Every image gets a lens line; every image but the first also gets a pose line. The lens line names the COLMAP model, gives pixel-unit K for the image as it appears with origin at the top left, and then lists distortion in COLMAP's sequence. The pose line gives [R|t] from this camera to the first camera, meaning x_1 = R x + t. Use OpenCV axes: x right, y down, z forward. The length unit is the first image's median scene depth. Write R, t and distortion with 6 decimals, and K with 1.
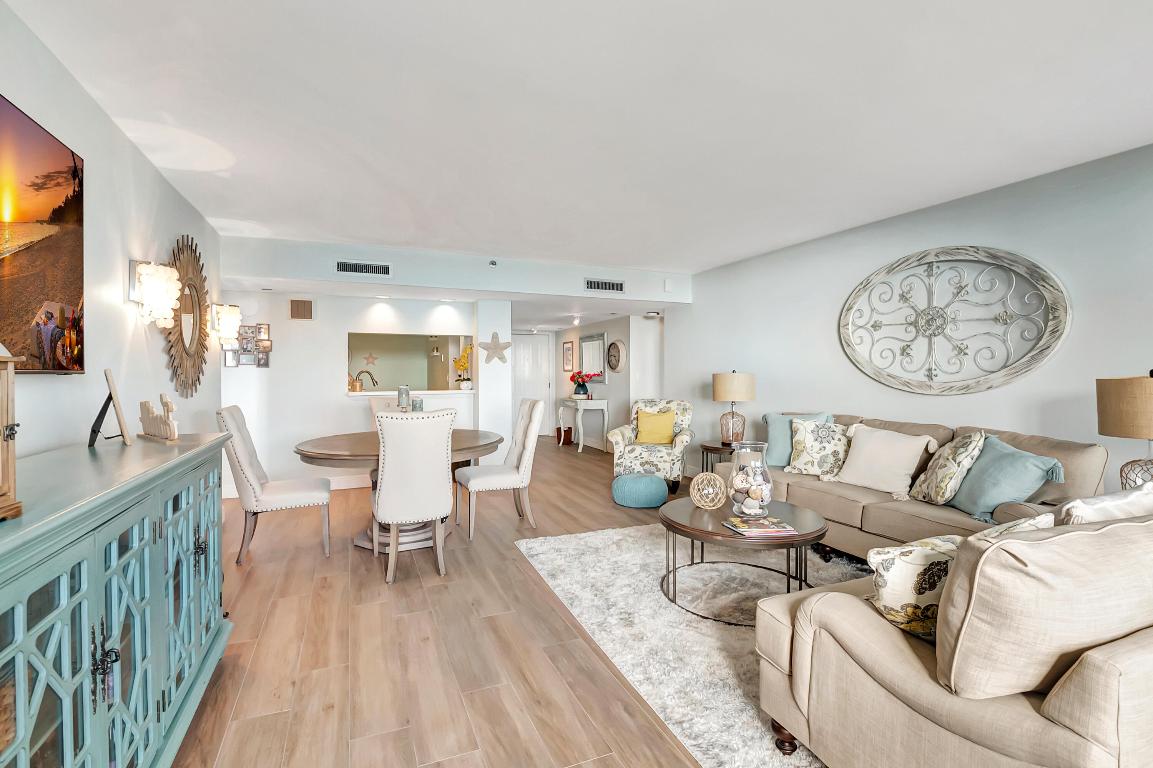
lens RADIAL K [[516.3, 0, 569.2], [0, 516.3, 364.1], [0, 0, 1]] dist [-0.008235, -0.004266]
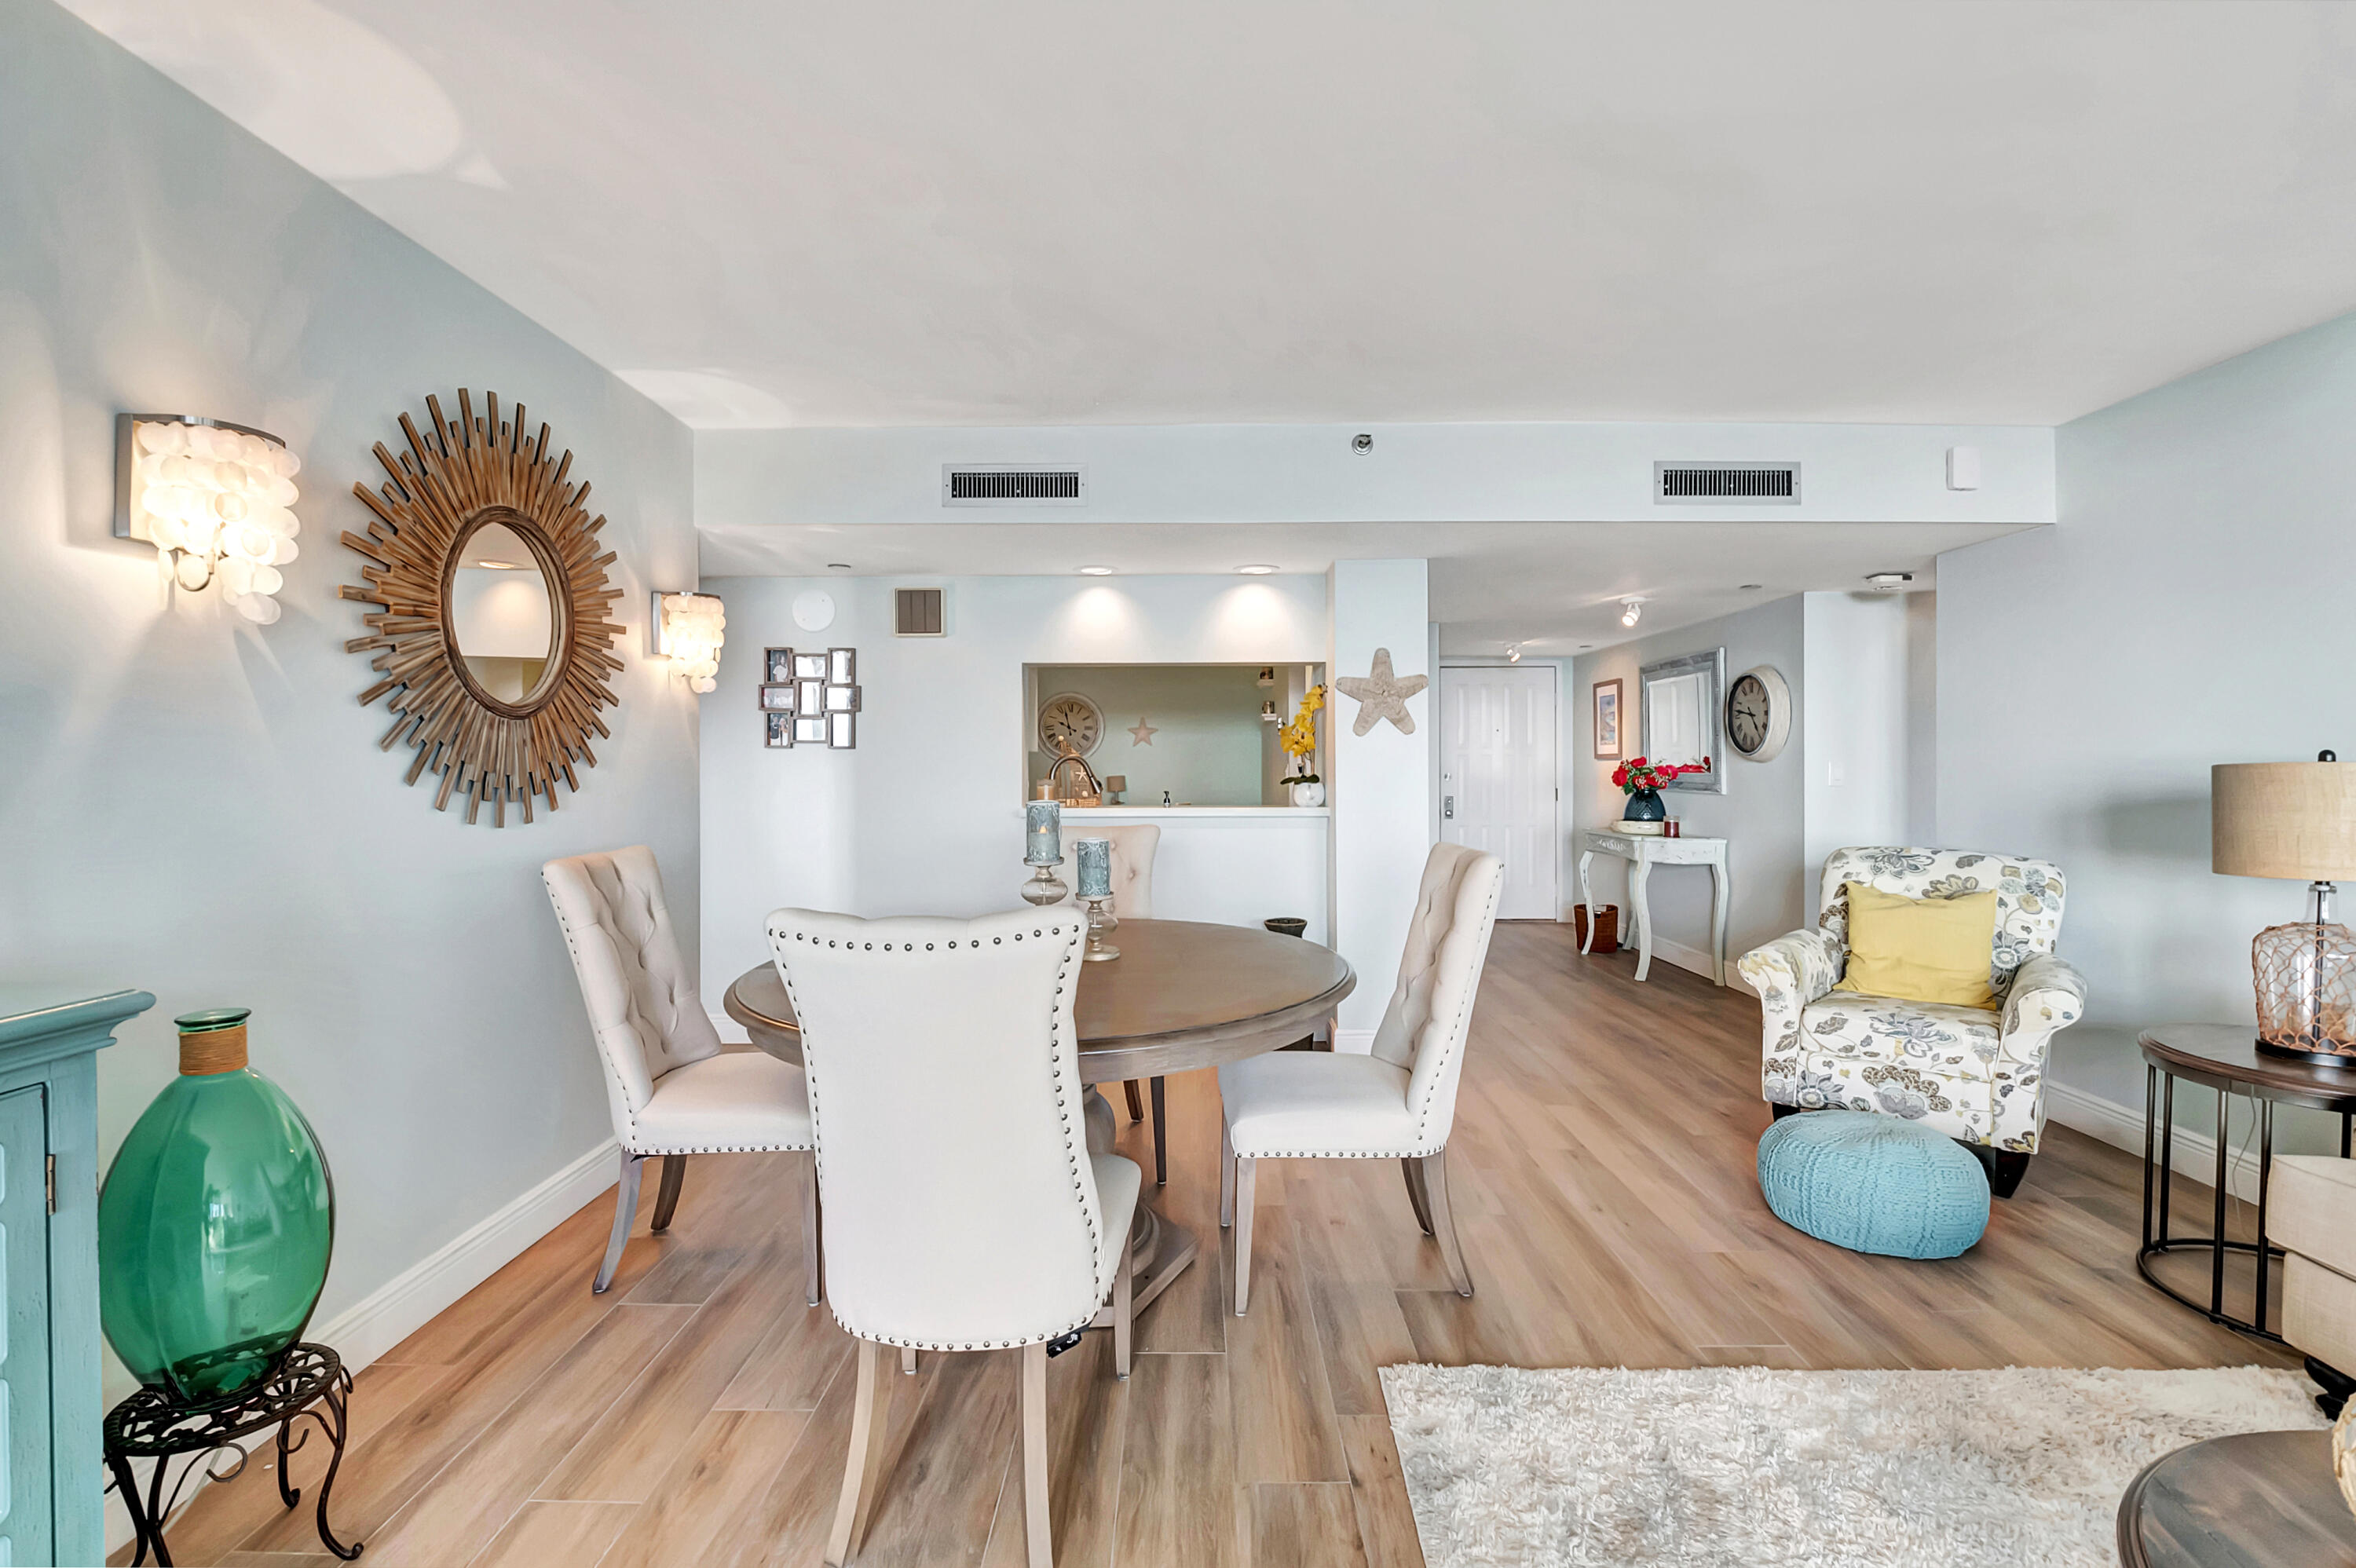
lens RADIAL K [[1054.9, 0, 1164.3], [0, 1054.9, 757.9], [0, 0, 1]] dist [-0.008235, -0.004266]
pose [[0.918881, -0.000197, -0.394534, 0.007723], [0.005224, 0.999918, 0.011666, 0.005819], [0.394500, -0.012781, 0.918807, 0.296351]]
